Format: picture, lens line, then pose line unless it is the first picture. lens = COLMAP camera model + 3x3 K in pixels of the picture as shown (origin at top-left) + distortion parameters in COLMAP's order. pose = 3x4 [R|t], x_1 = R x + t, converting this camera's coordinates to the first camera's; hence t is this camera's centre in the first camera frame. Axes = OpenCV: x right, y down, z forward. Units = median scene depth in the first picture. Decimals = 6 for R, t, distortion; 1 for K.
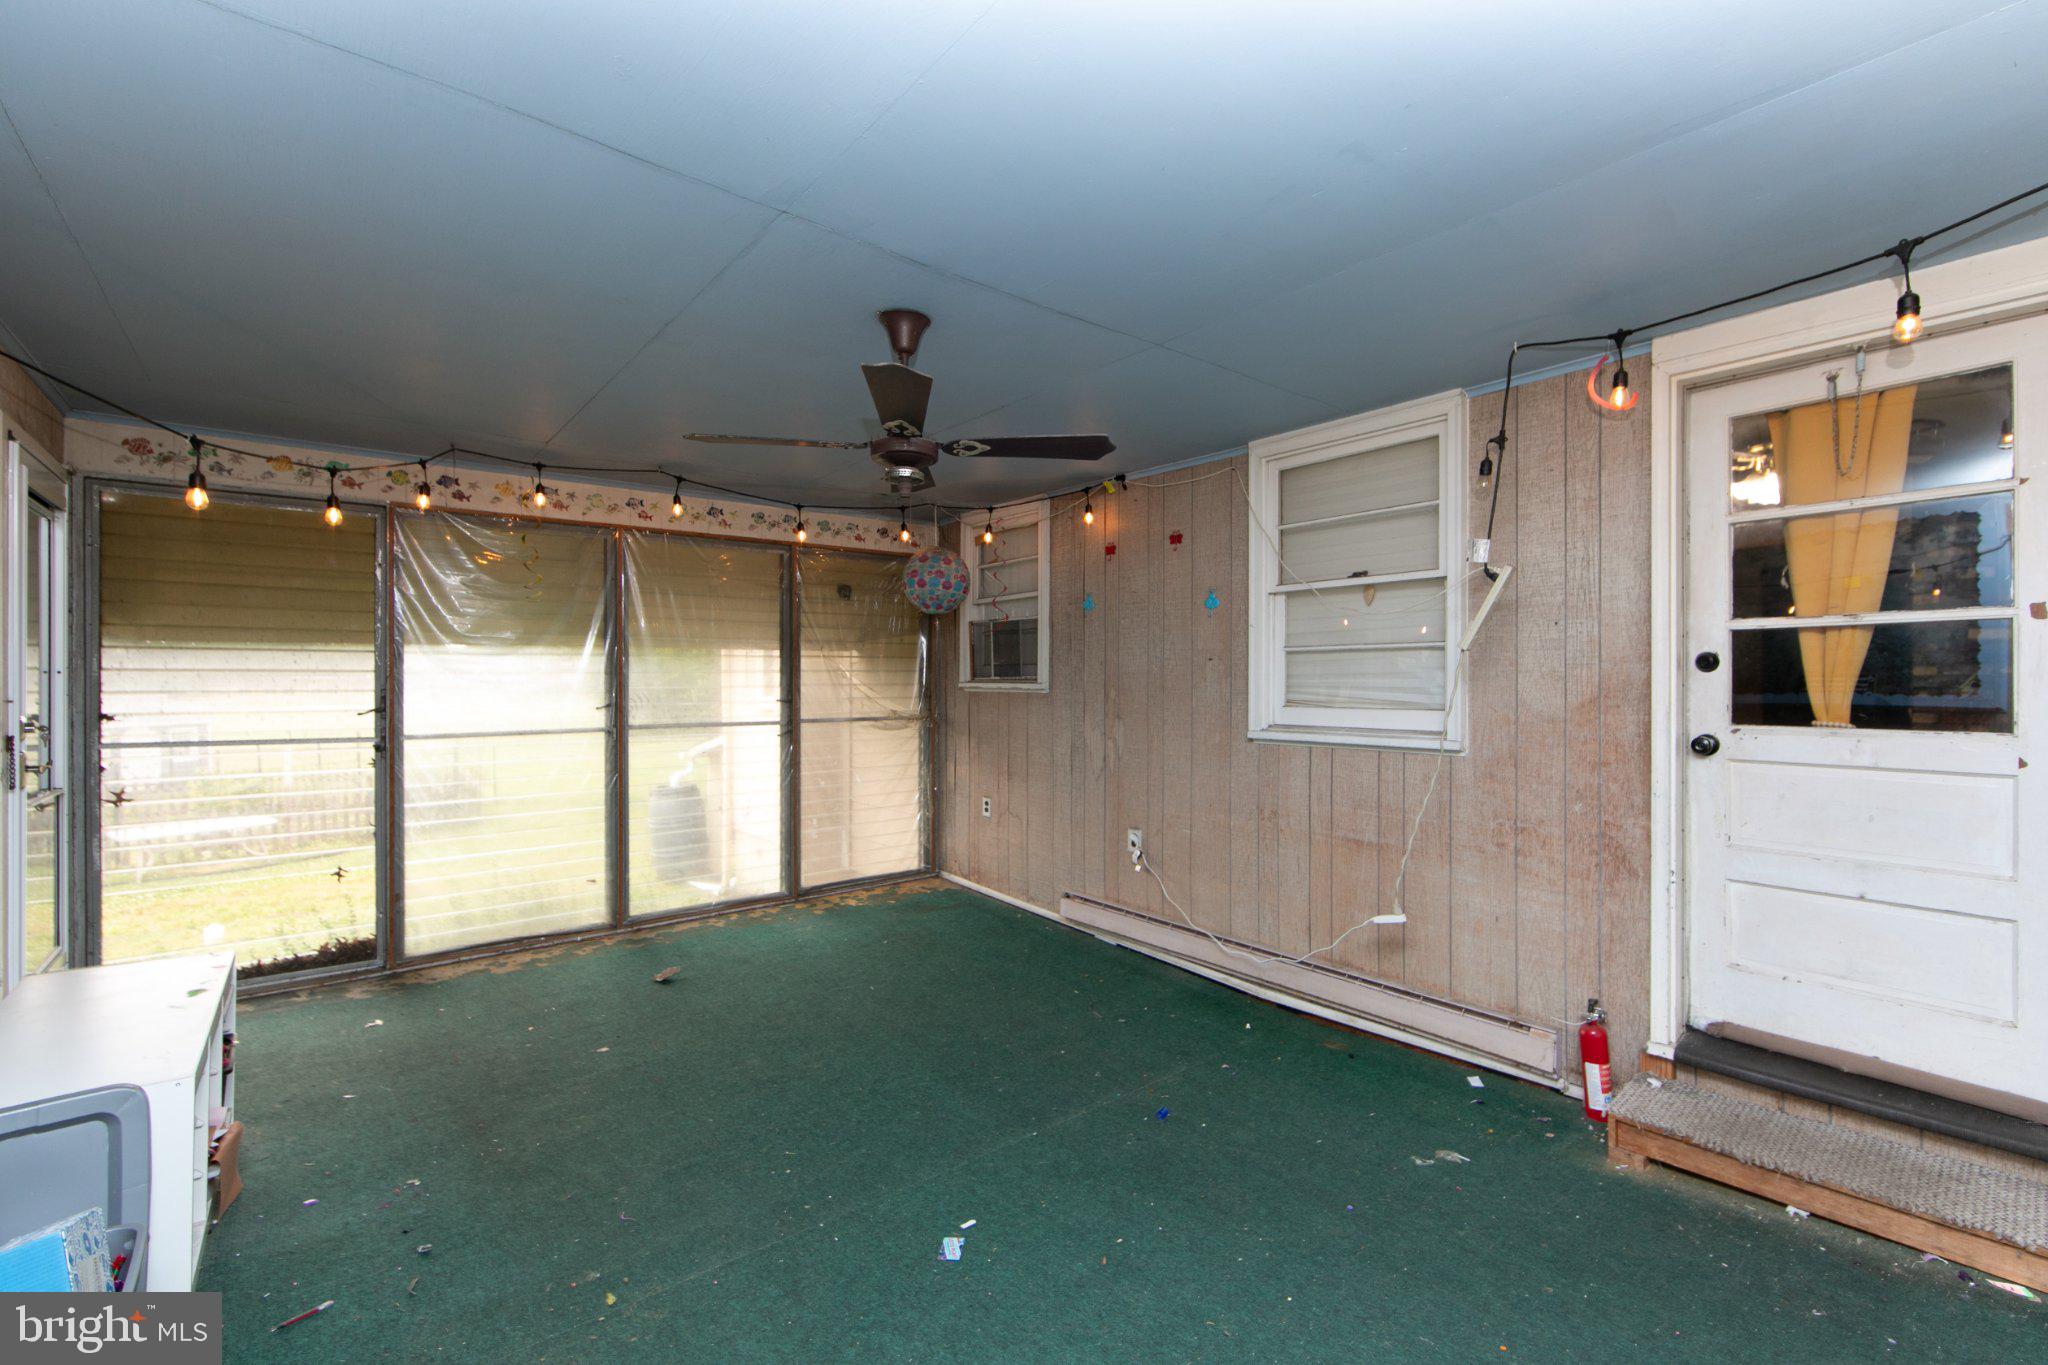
lens RADIAL K [[806.7, 0, 999.9], [0, 806.7, 681.2], [0, 0, 1]] dist [-0.002645, -0.000108]
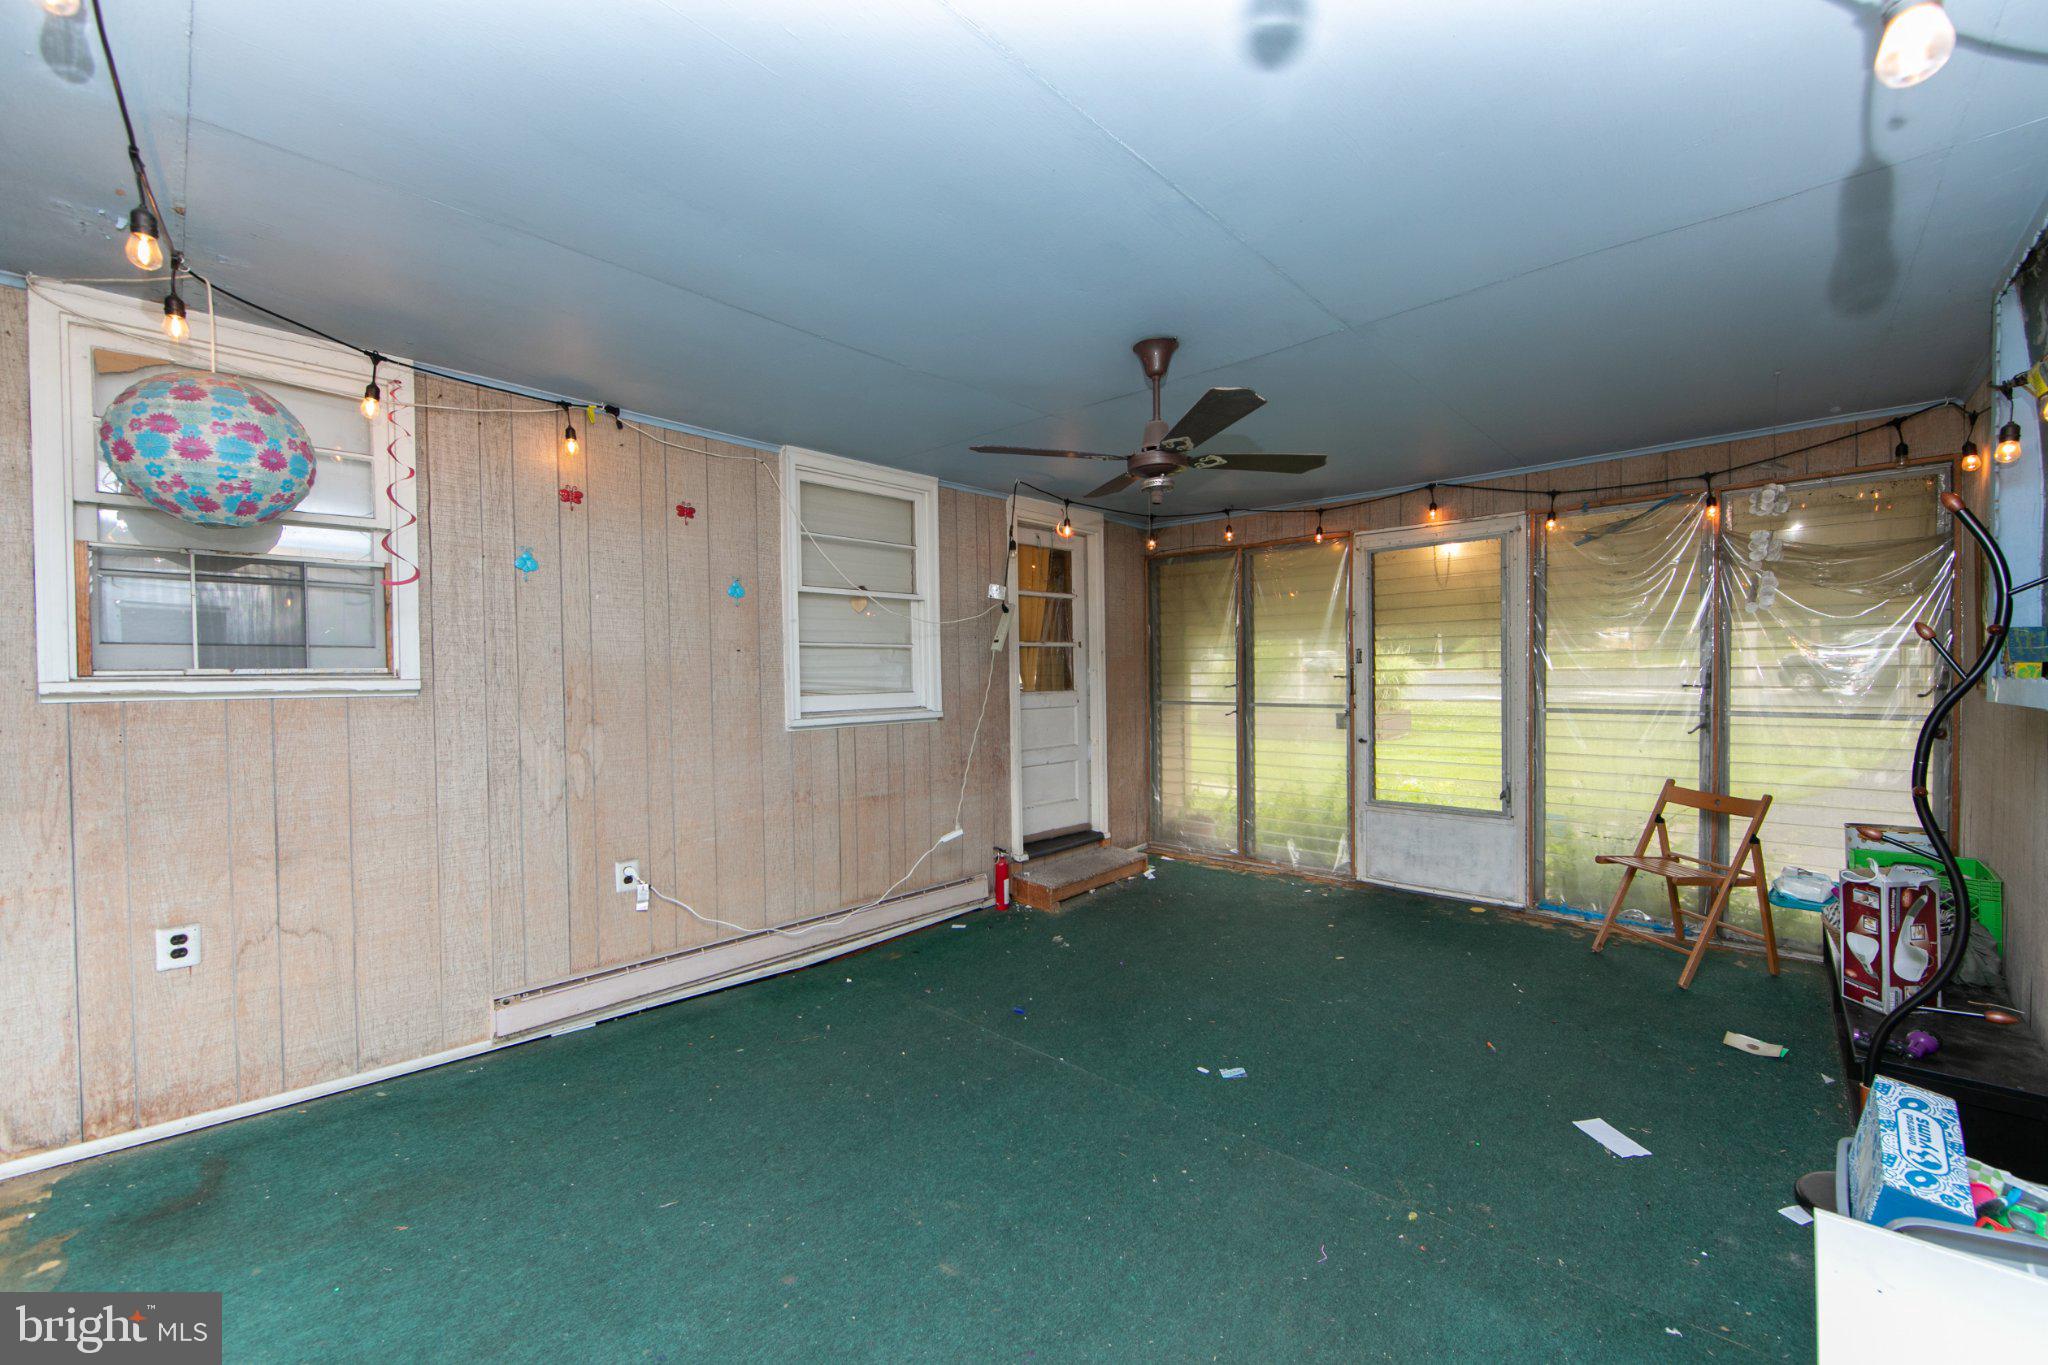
lens RADIAL K [[806.7, 0, 999.9], [0, 806.7, 681.2], [0, 0, 1]] dist [-0.002645, -0.000108]
pose [[-0.092659, -0.007140, 0.995672, -0.773927], [0.012819, 0.999883, 0.008363, 0.005825], [-0.995615, 0.013538, -0.092556, 0.838316]]
